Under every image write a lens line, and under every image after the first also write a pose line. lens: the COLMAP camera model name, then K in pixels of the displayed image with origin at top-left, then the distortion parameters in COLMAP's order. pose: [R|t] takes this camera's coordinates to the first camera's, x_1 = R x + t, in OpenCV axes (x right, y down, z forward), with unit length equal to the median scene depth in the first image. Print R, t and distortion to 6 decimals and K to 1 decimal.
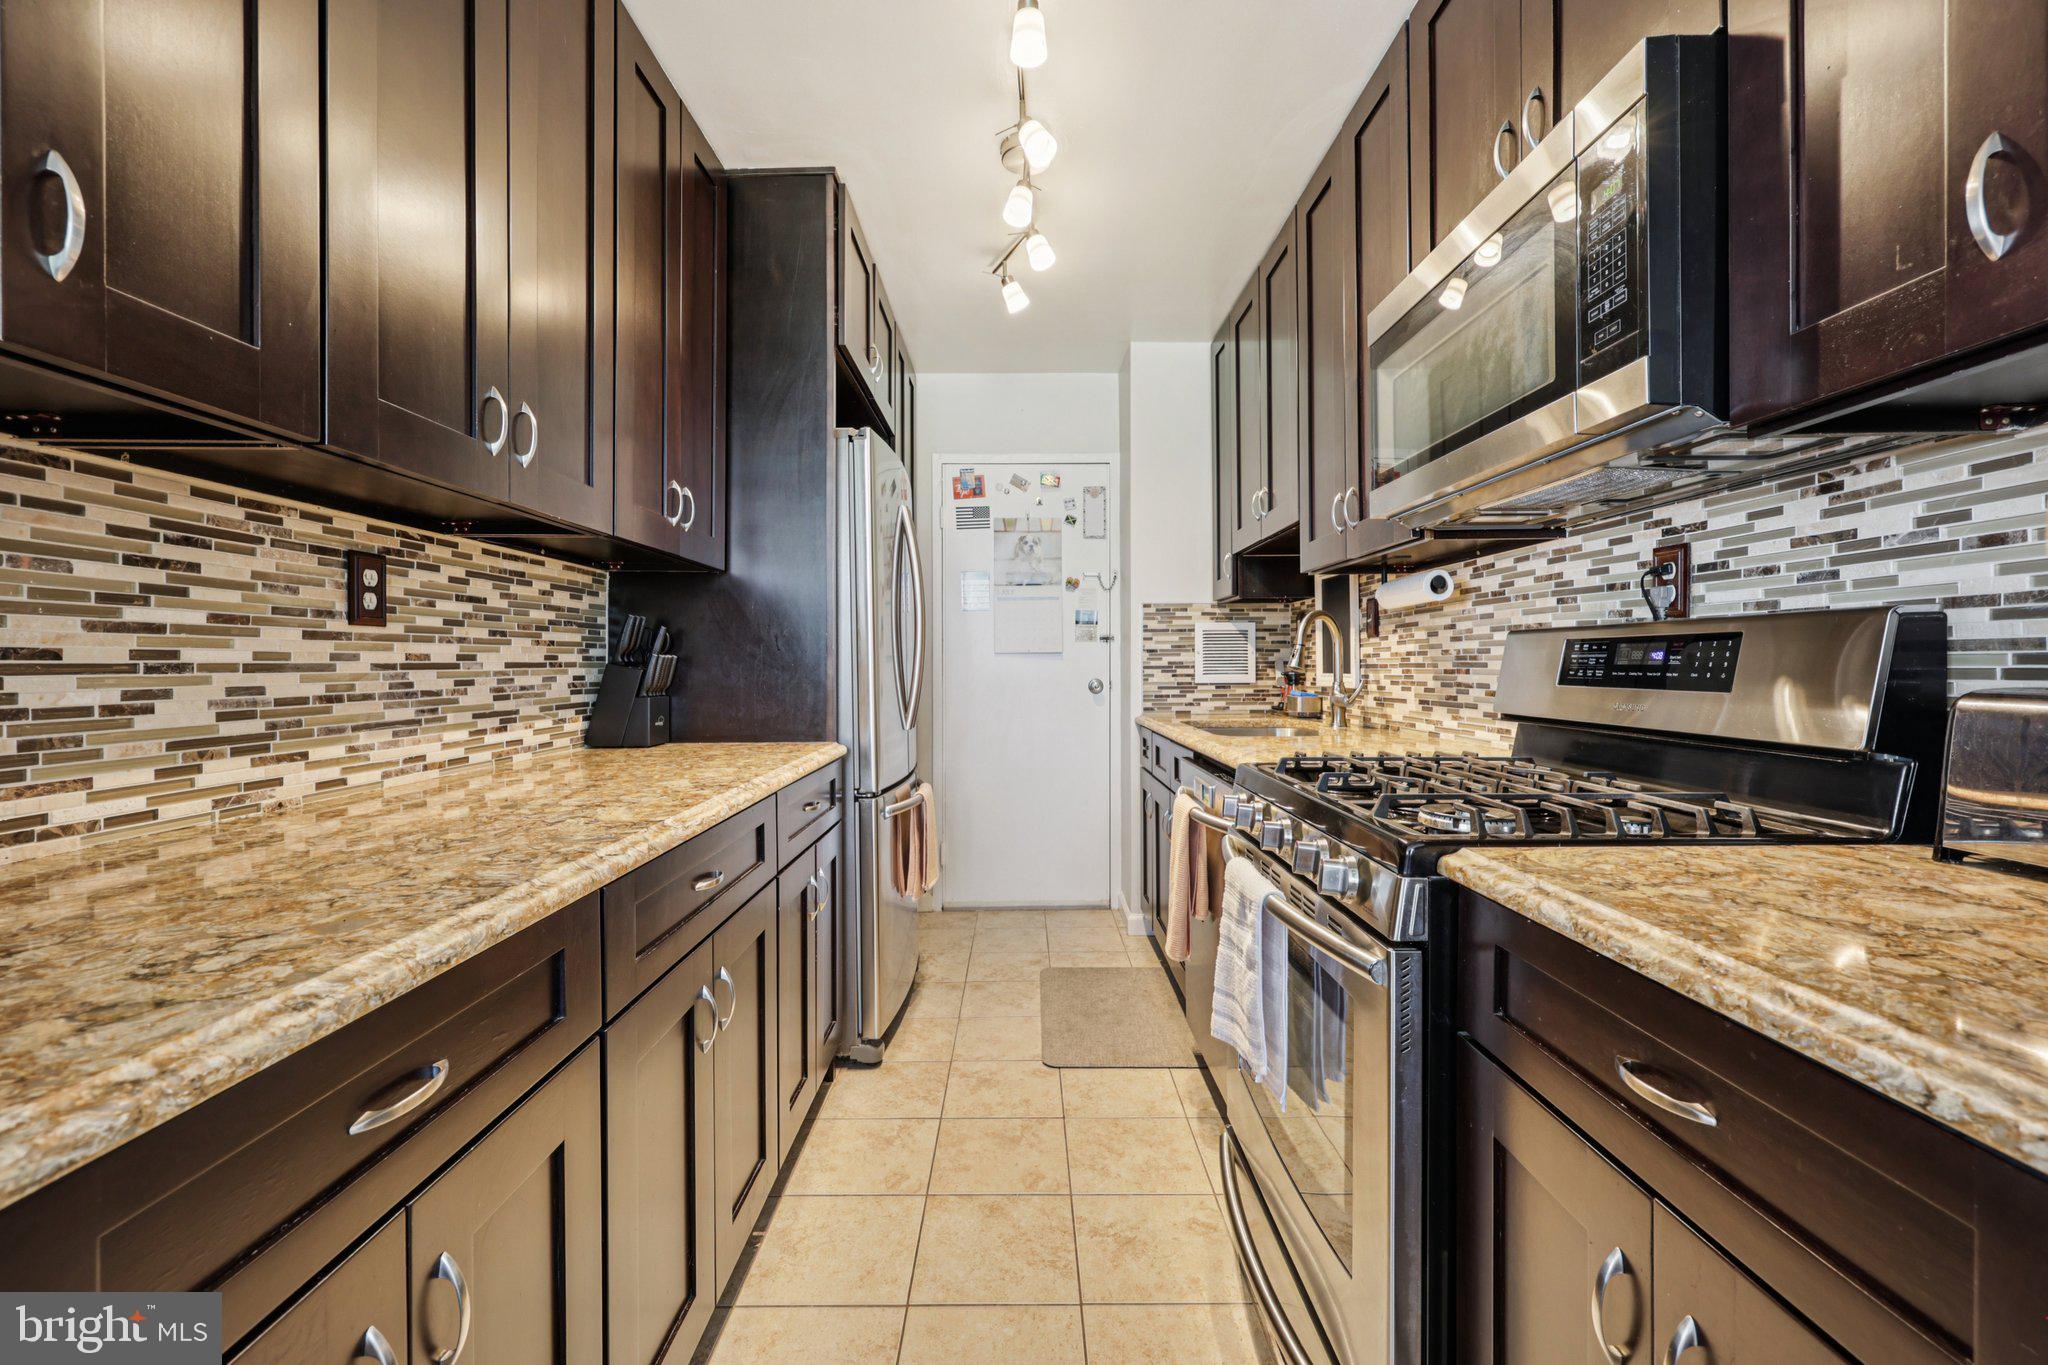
lens RADIAL K [[859.5, 0, 1028.3], [0, 859.5, 679.4], [0, 0, 1]] dist [-0.000773, -0.000053]
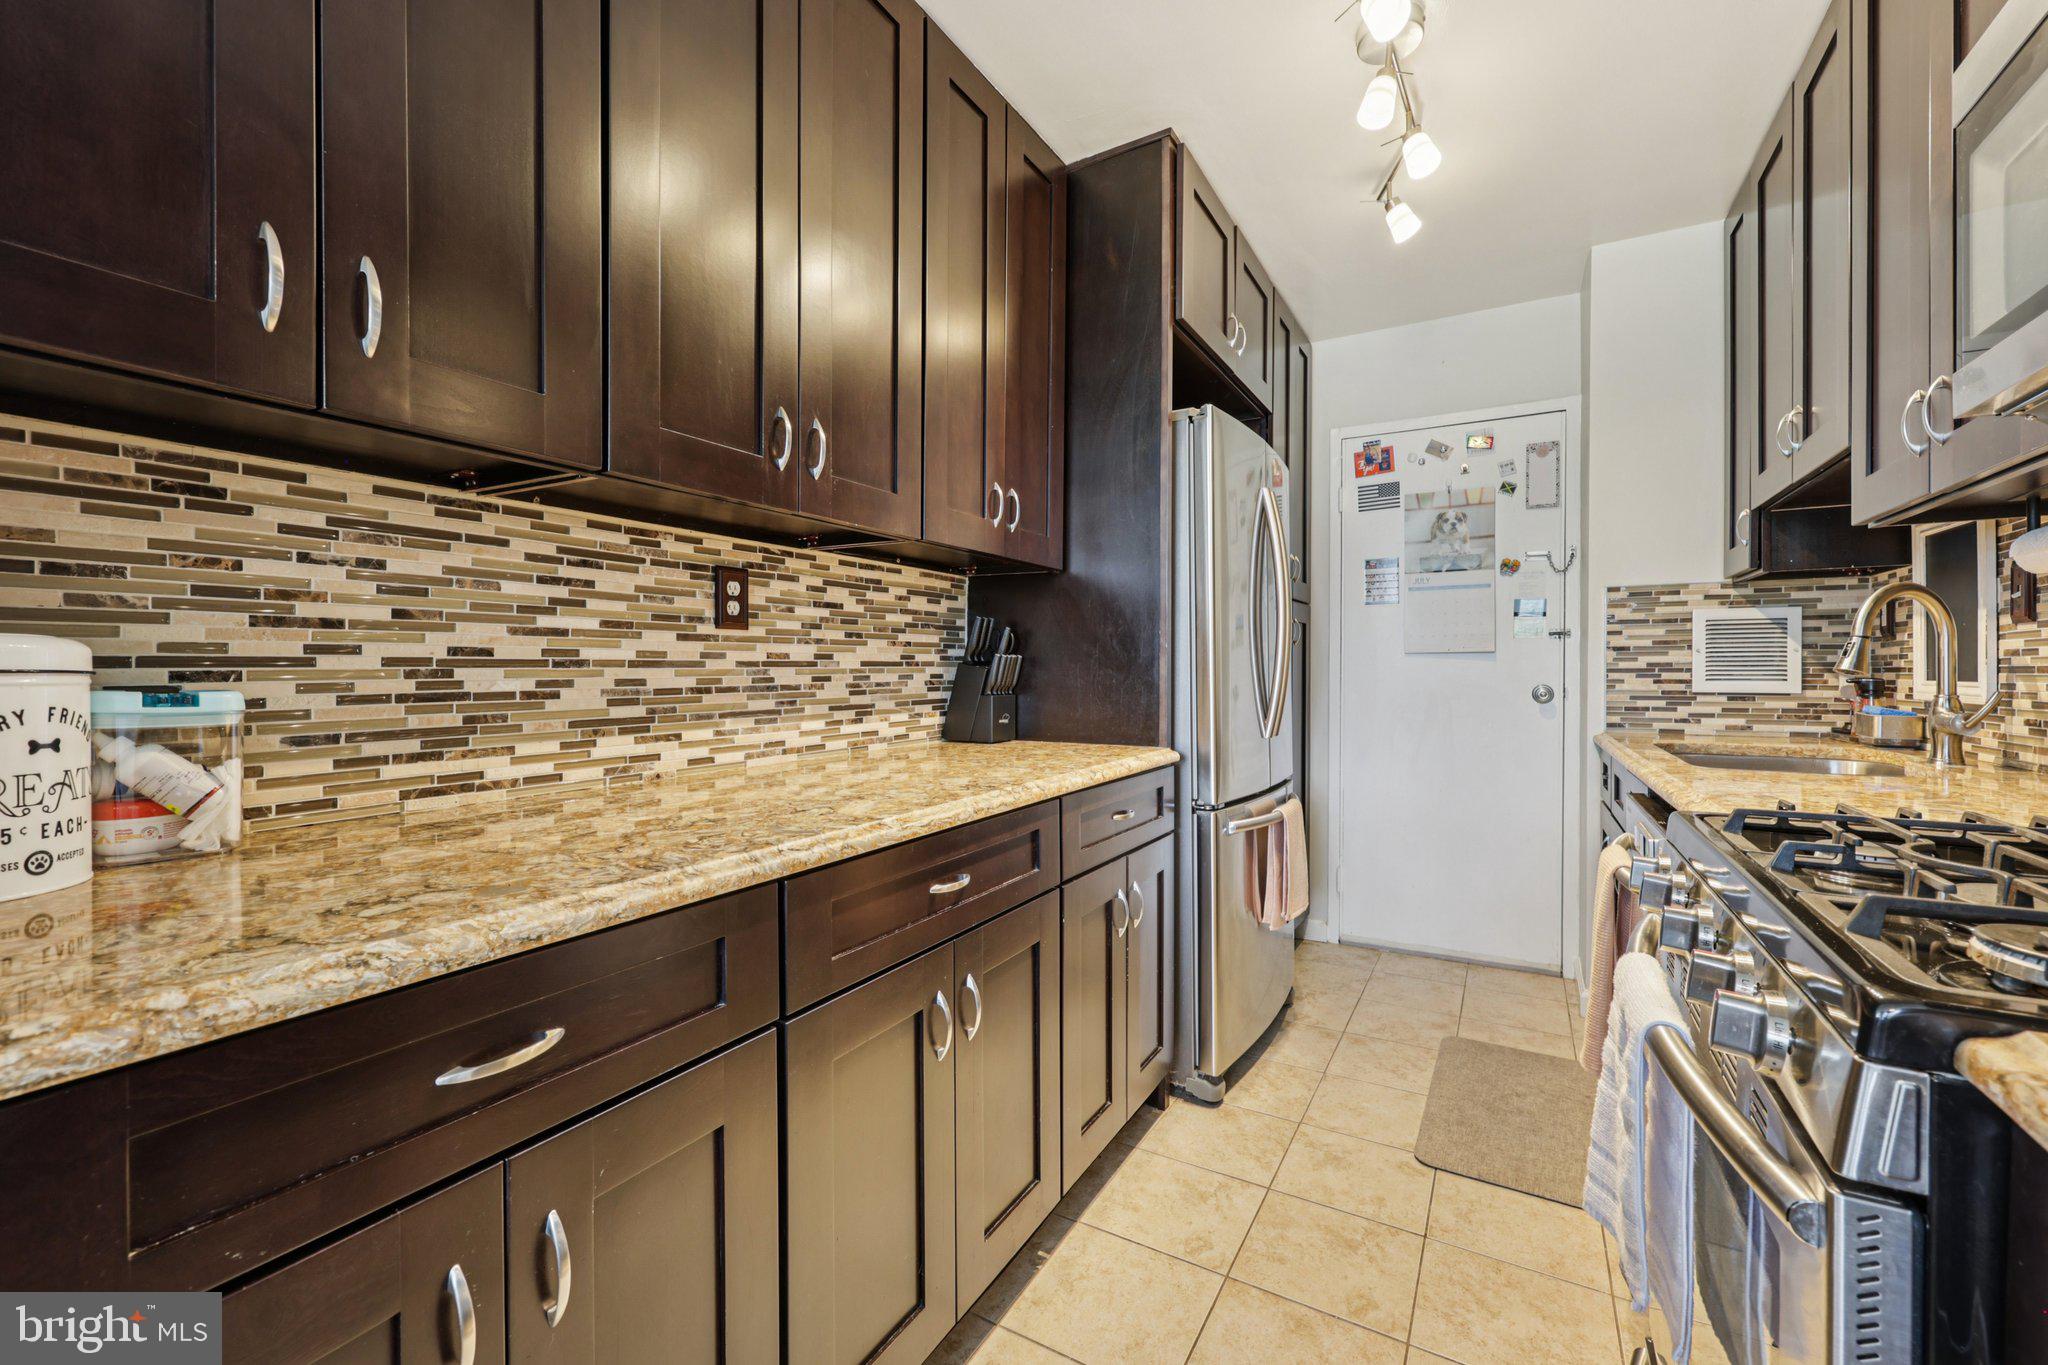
lens RADIAL K [[853.4, 0, 1024.0], [0, 853.4, 682.5], [0, 0, 1]] dist [-0.000113, -0.000209]
pose [[0.859569, 0.012450, -0.510867, 0.129223], [-0.012621, 0.999915, 0.003132, 0.001637], [0.510863, 0.003755, 0.859654, 0.143912]]
